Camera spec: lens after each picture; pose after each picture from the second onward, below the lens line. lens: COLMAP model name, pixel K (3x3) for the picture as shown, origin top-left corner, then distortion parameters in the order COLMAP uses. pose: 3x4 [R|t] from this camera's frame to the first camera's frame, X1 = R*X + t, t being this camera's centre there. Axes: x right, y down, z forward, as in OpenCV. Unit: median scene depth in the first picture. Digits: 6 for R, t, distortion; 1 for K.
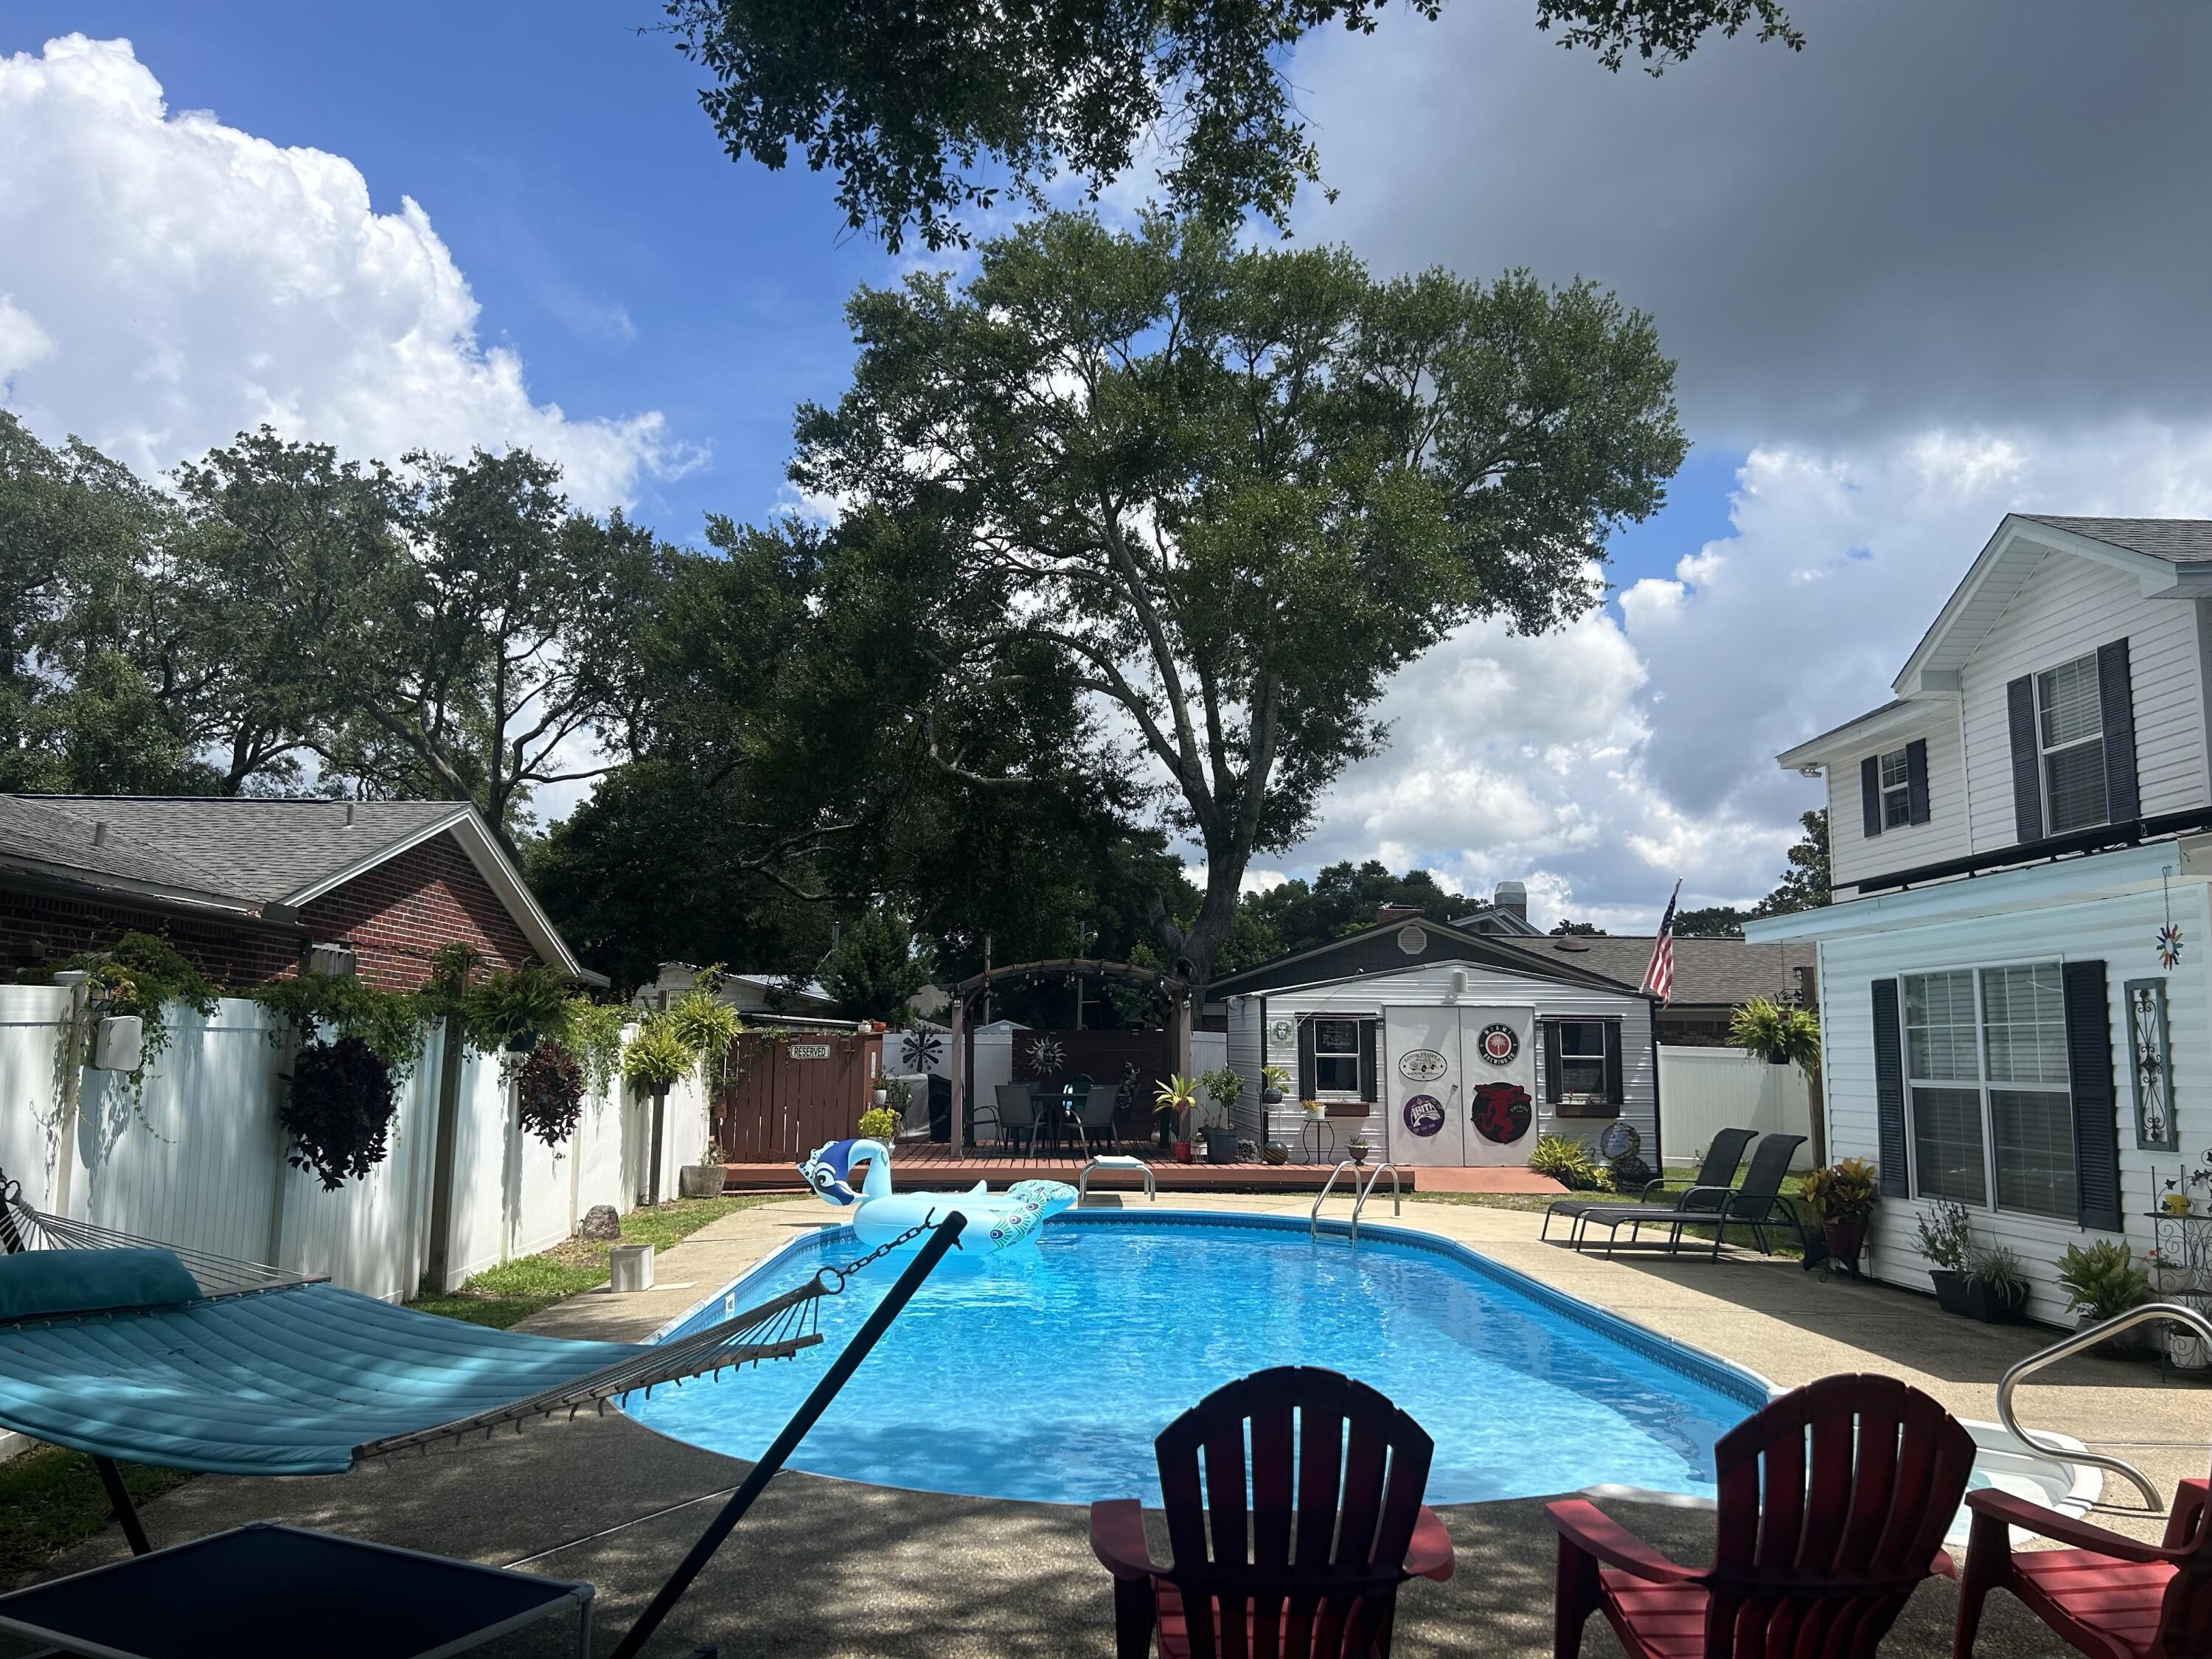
lens RADIAL K [[1526.5, 0, 1202.2], [0, 1526.5, 845.4], [0, 0, 1]] dist [0.007262, 0.003345]
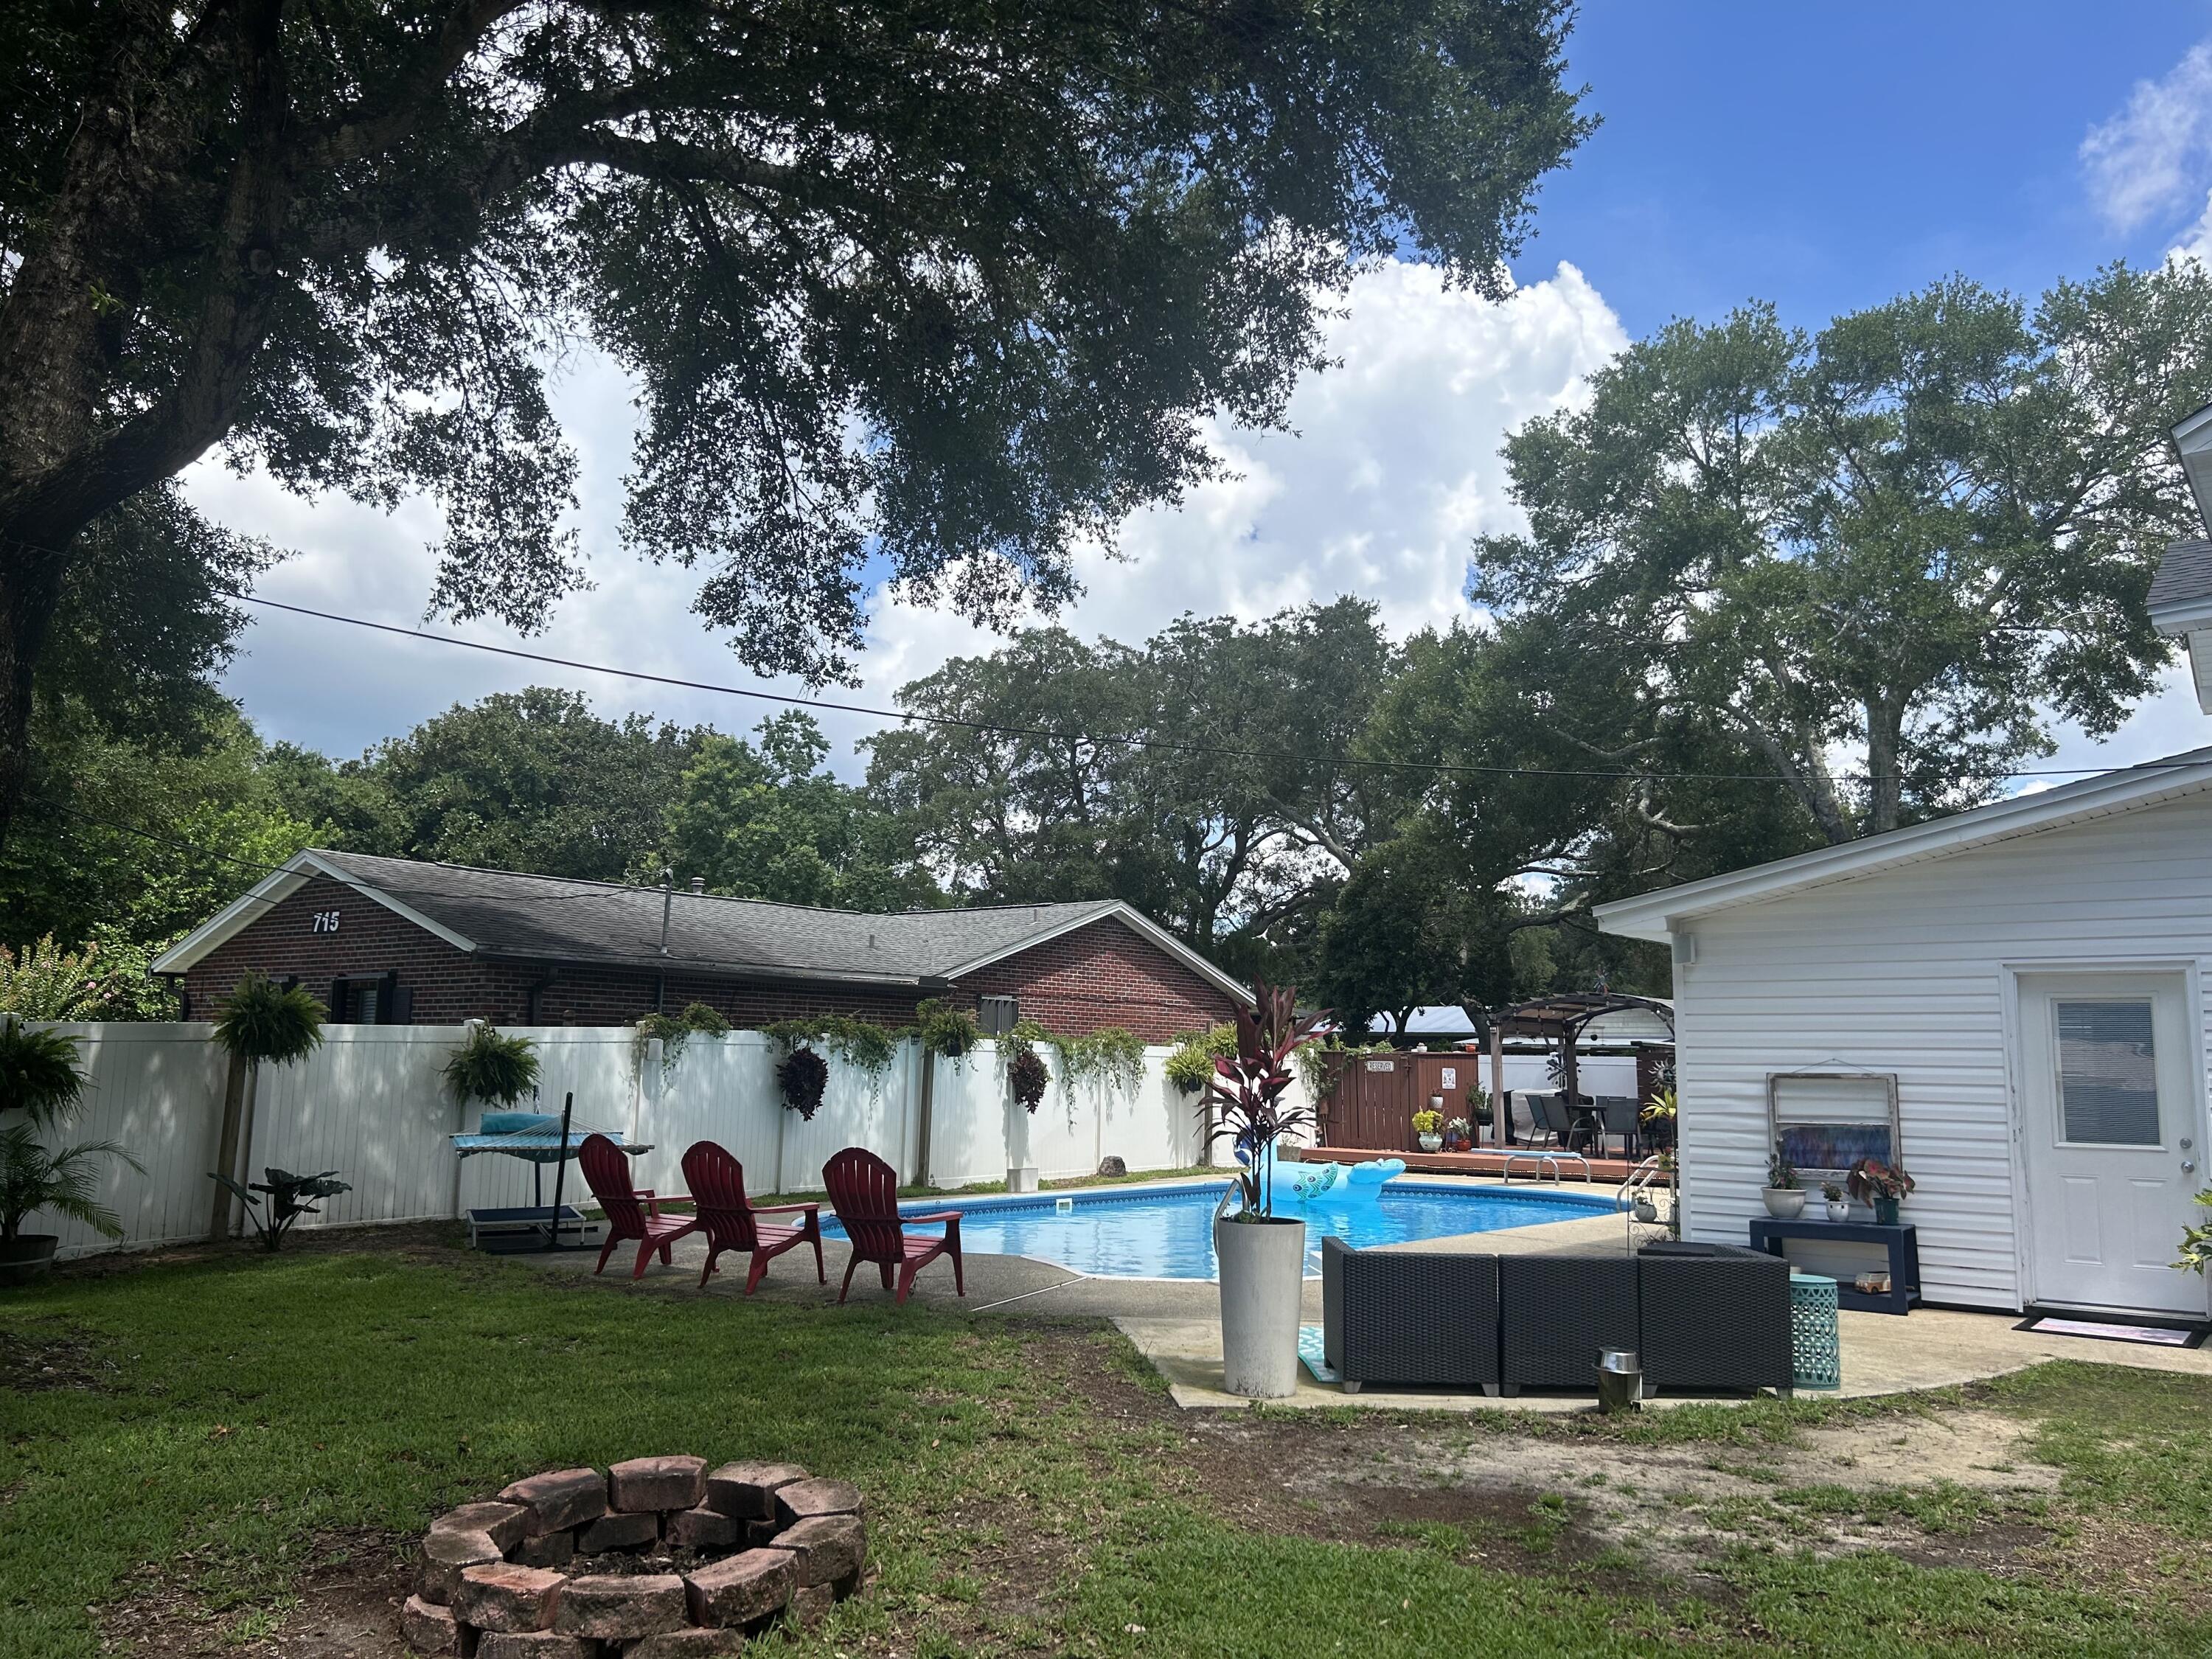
lens RADIAL K [[1526.5, 0, 1202.2], [0, 1526.5, 845.4], [0, 0, 1]] dist [0.007262, 0.003345]
pose [[0.771924, -0.074937, -0.631283, 1.181528], [0.066820, 0.997092, -0.036655, -0.044959], [0.632193, -0.013887, 0.774686, -0.308084]]
